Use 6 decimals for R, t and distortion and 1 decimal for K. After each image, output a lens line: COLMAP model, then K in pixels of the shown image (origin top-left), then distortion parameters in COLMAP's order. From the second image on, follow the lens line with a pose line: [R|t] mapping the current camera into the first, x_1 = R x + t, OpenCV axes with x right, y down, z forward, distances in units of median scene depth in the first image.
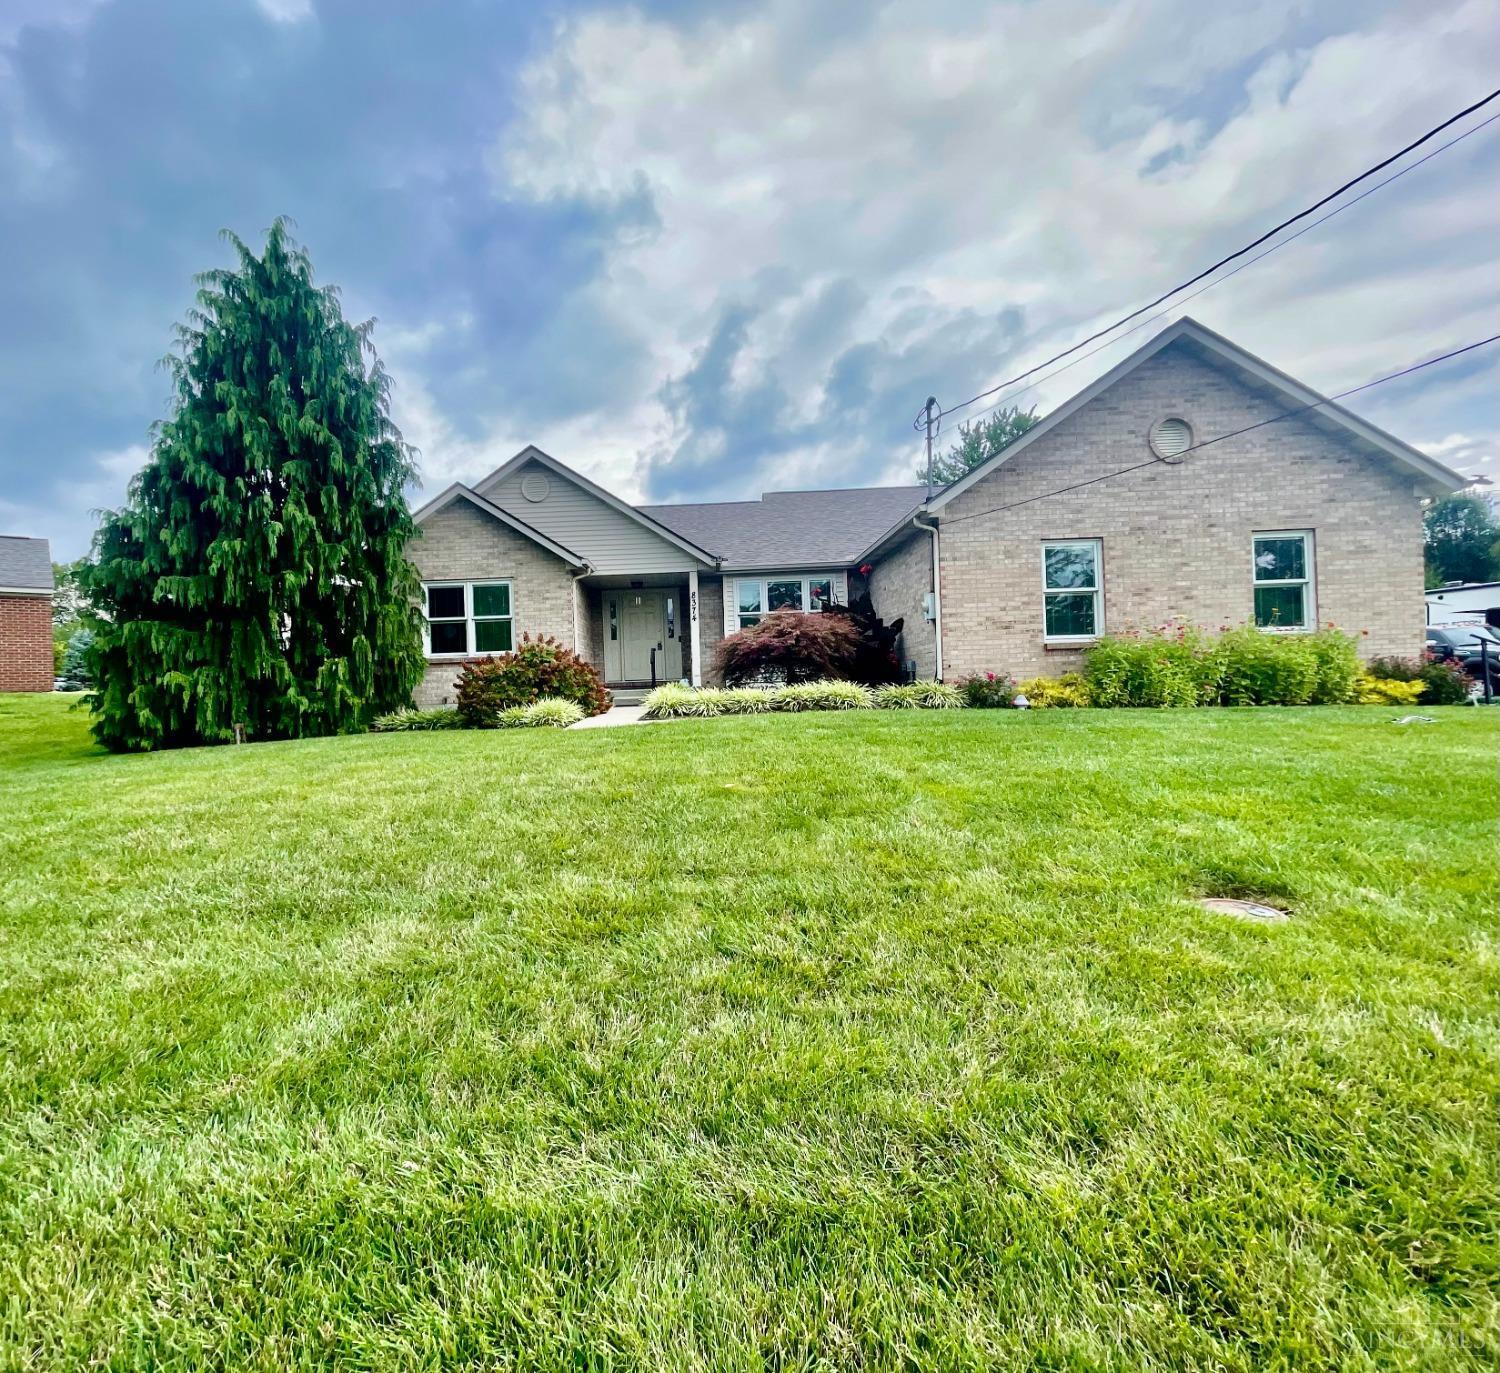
lens RADIAL K [[836.3, 0, 747.0], [0, 836.3, 701.9], [0, 0, 1]] dist [-0.029930, 0.010521]
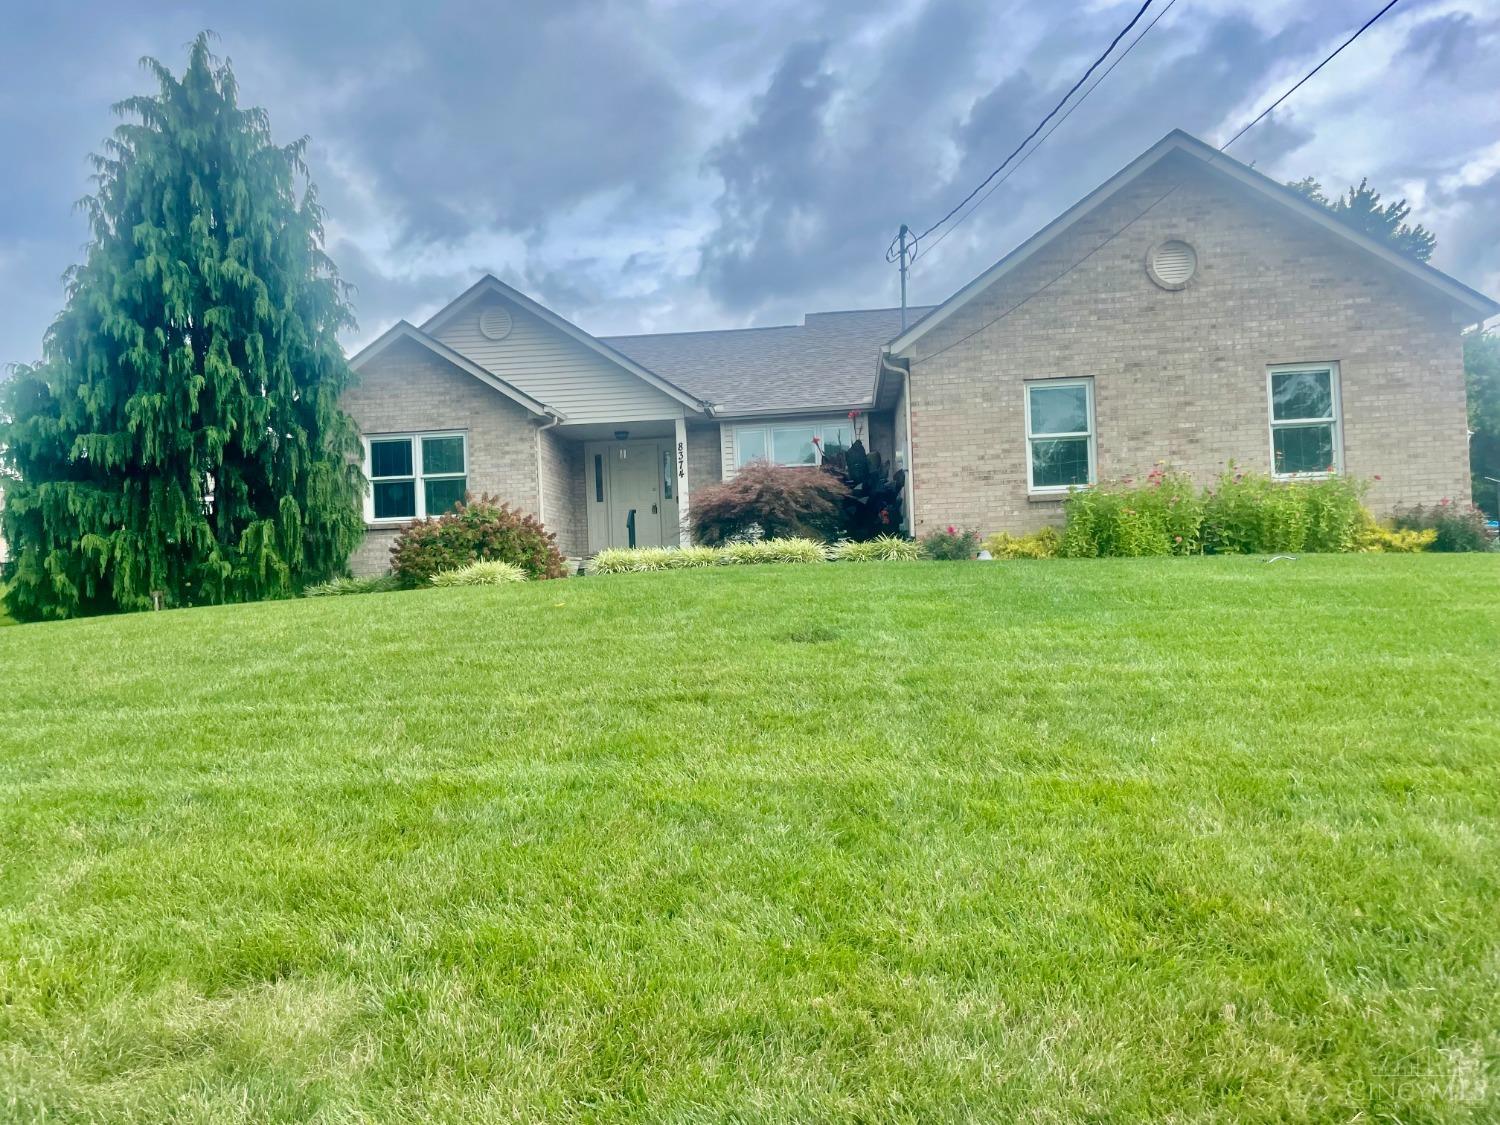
lens RADIAL K [[1134.7, 0, 754.0], [0, 1134.7, 561.8], [0, 0, 1]] dist [0.022804, -0.048473]
pose [[0.998048, -0.008013, -0.061940, 0.131857], [0.006471, 0.999665, -0.025053, 0.029424], [0.062120, 0.024603, 0.997765, -0.229203]]
